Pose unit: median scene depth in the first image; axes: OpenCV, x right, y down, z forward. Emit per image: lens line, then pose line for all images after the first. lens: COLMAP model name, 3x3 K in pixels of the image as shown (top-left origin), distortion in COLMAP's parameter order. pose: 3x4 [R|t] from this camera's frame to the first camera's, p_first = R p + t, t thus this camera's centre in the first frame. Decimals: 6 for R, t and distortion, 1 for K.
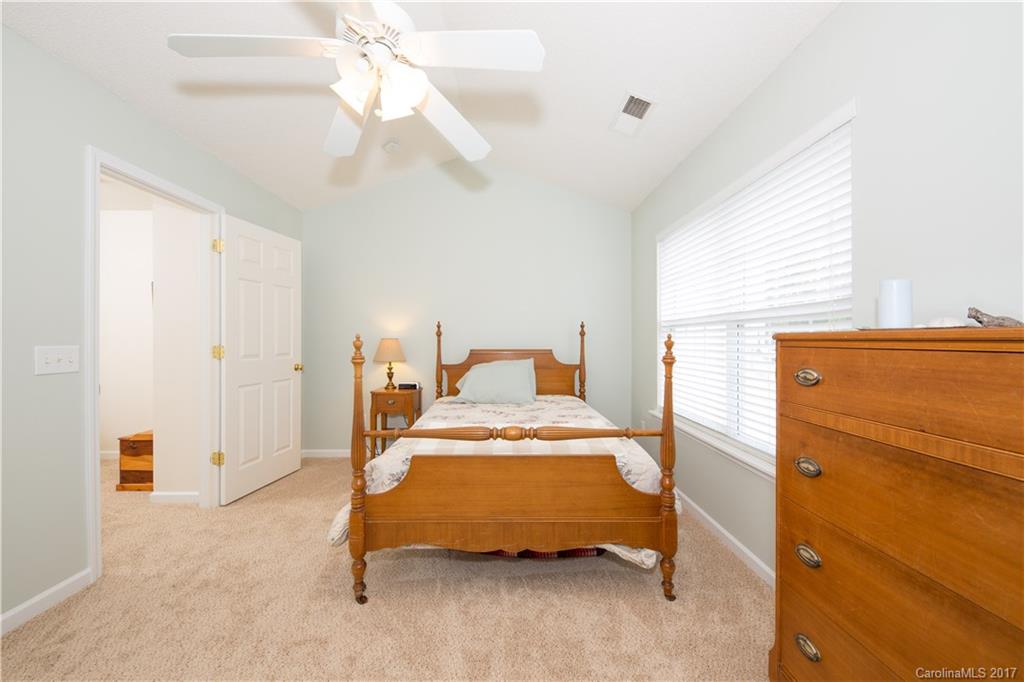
lens RADIAL K [[388.6, 0, 507.4], [0, 388.6, 338.4], [0, 0, 1]] dist [0.003993, -0.000219]
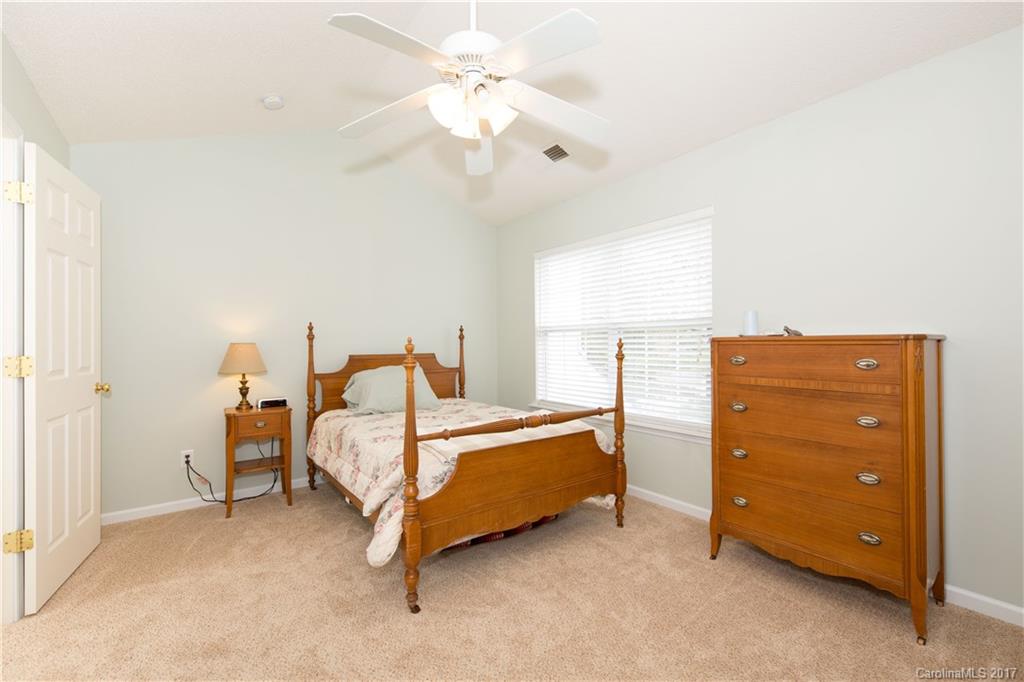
lens RADIAL K [[444.3, 0, 513.6], [0, 444.3, 342.5], [0, 0, 1]] dist [0.001032, -0.000349]
pose [[0.792899, -0.005107, 0.609331, -0.803628], [0.005304, 0.999985, 0.001479, 0.001159], [-0.609330, 0.002059, 0.792914, -0.033900]]
